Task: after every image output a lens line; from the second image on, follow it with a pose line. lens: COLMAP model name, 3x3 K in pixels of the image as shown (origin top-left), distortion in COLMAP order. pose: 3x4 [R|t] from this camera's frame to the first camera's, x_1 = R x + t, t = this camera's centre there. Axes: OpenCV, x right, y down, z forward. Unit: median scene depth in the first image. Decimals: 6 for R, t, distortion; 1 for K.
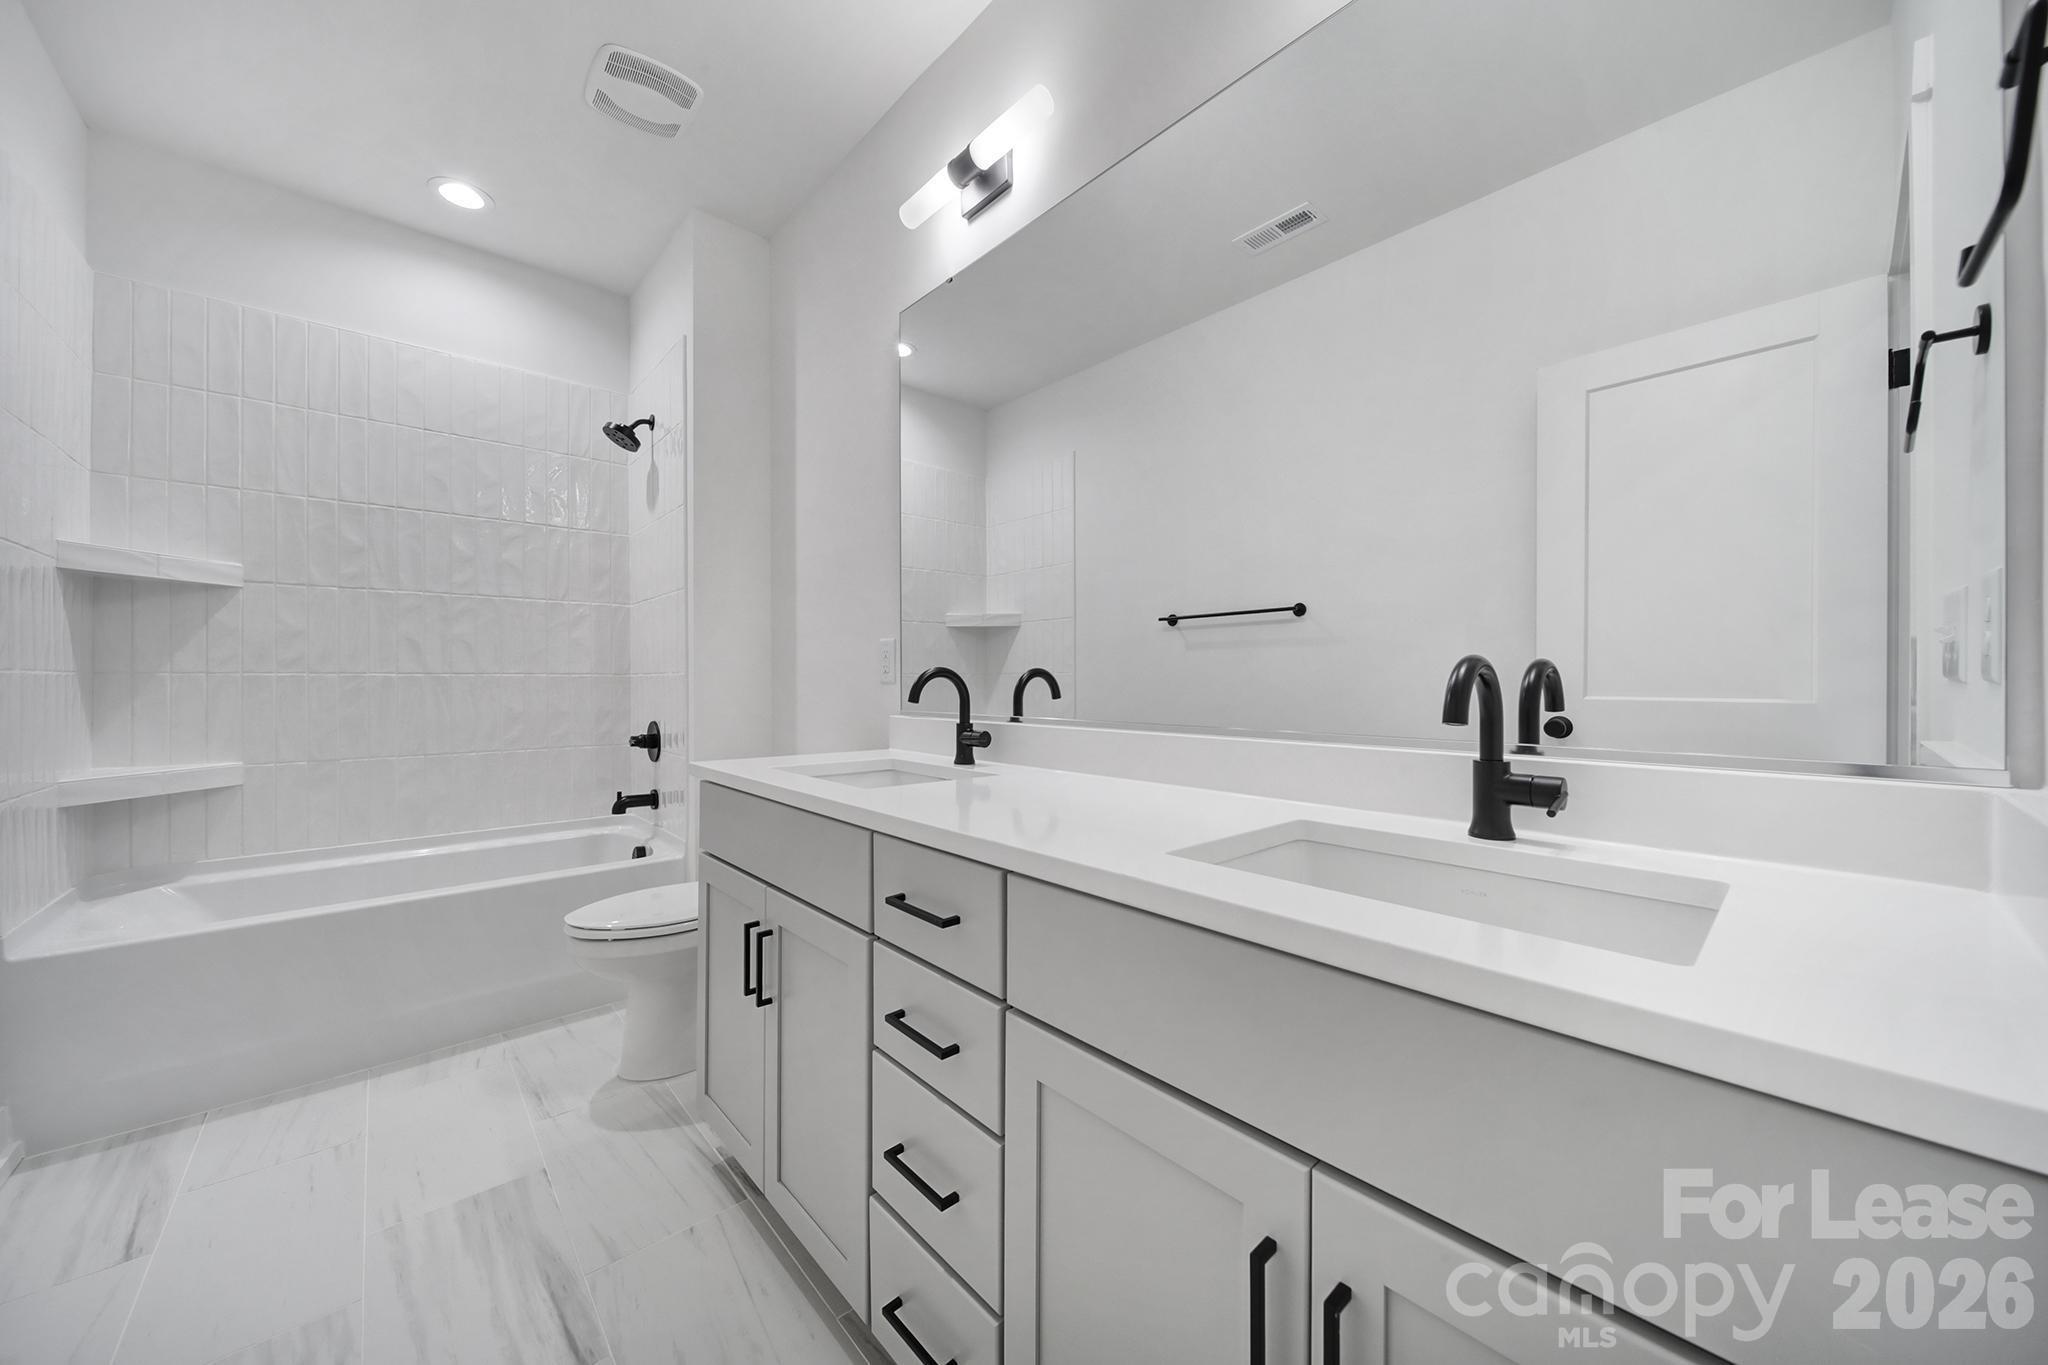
lens RADIAL K [[716.8, 0, 1020.6], [0, 716.8, 674.6], [0, 0, 1]] dist [-0.001160, -0.000219]
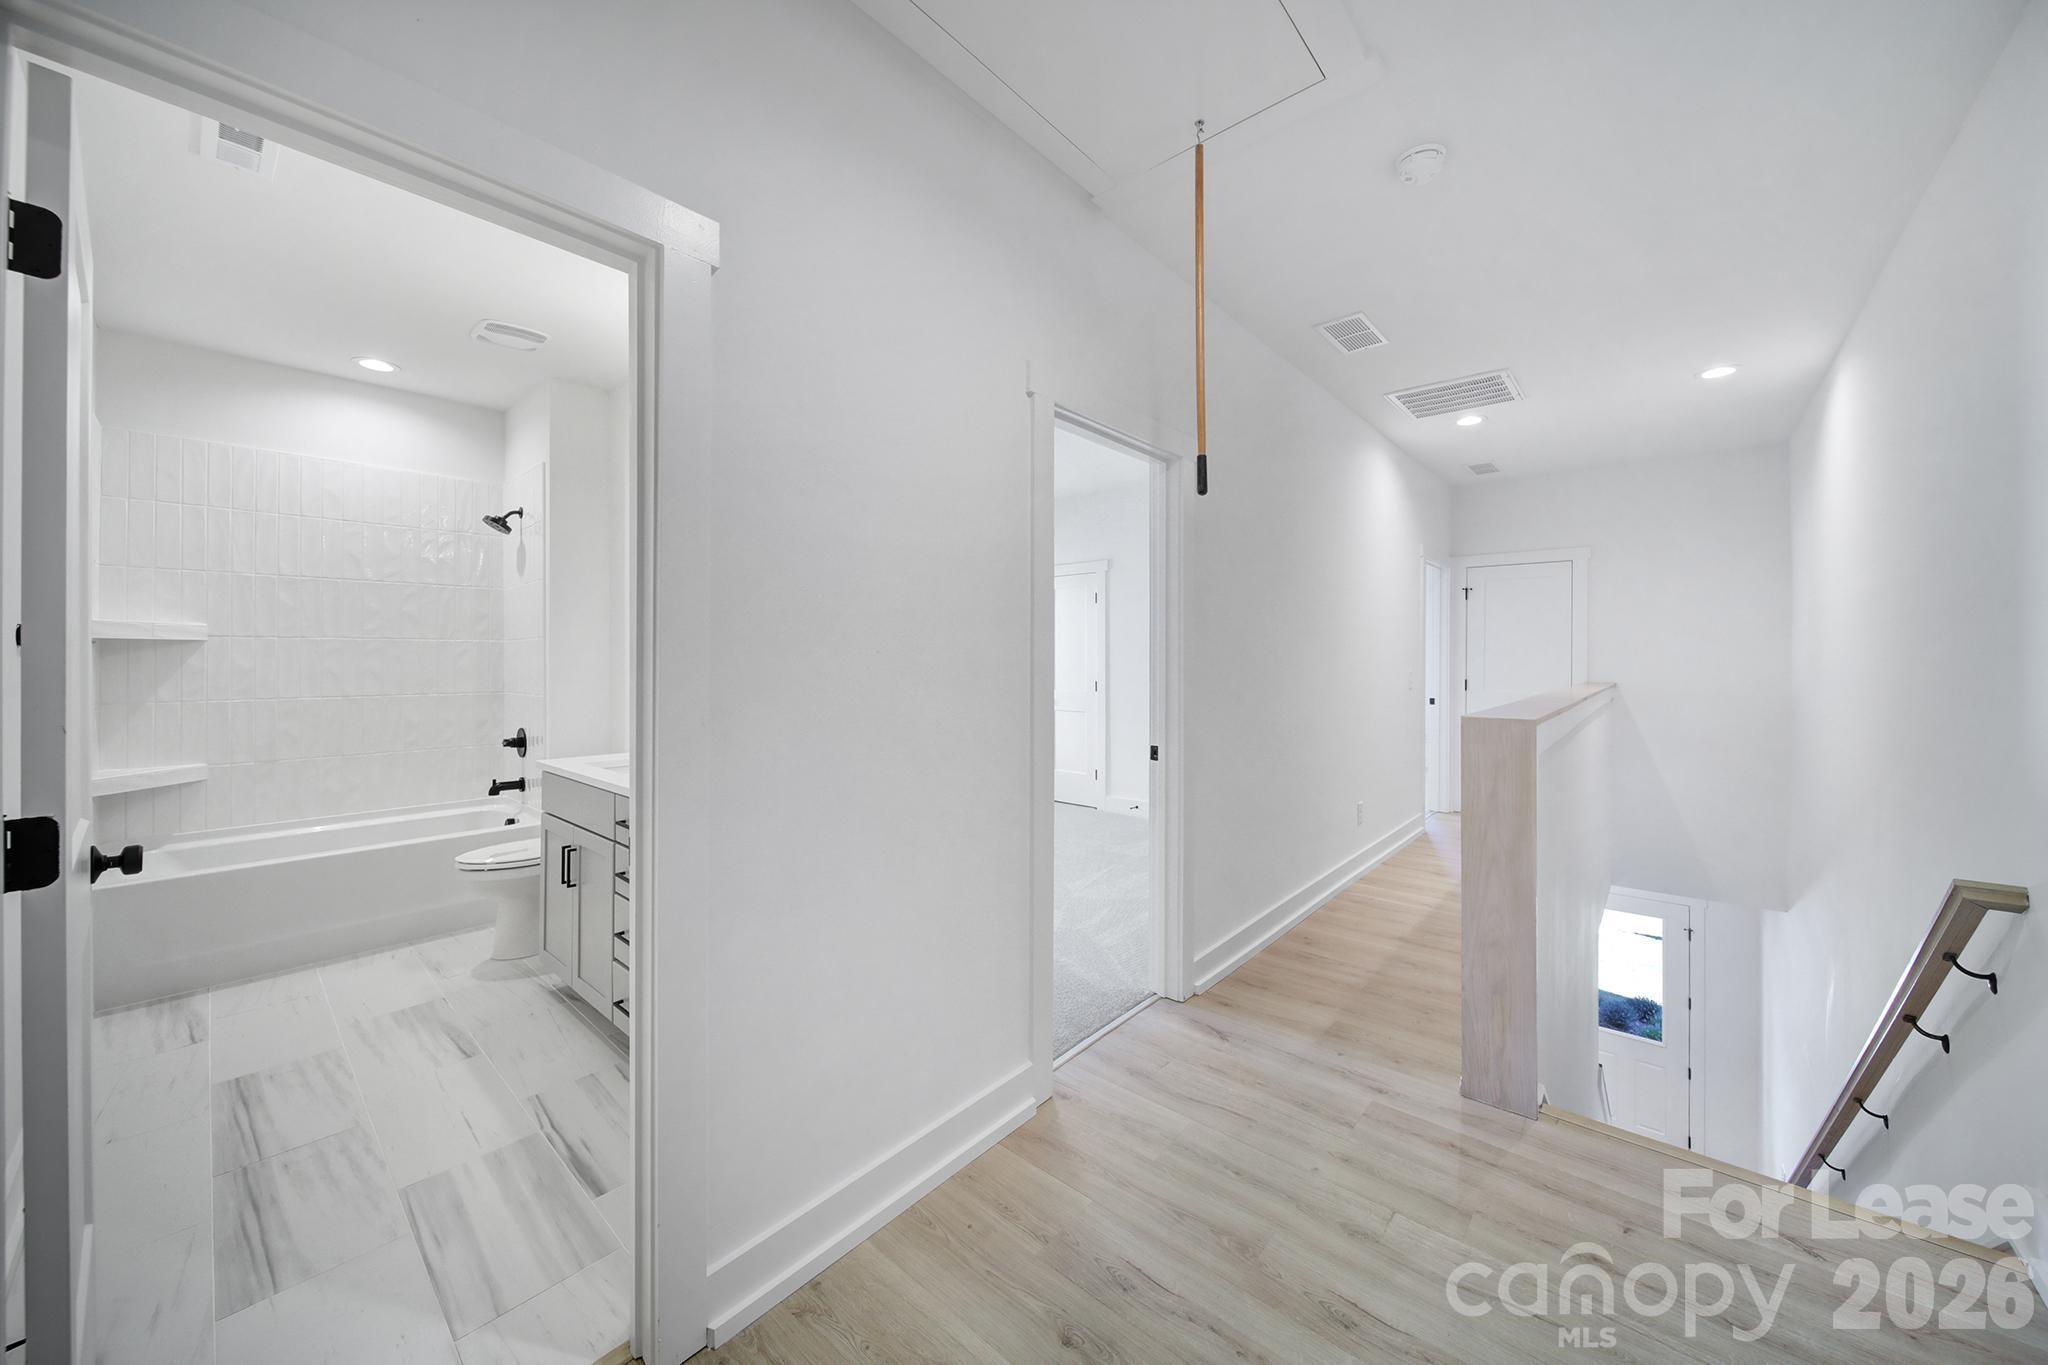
lens RADIAL K [[719.1, 0, 1024.6], [0, 719.1, 651.1], [0, 0, 1]] dist [-0.001337, -0.000087]
pose [[0.993062, -0.000279, 0.117590, 0.363973], [0.000989, 0.999982, -0.005981, -0.093396], [-0.117586, 0.006056, 0.993044, -0.620088]]
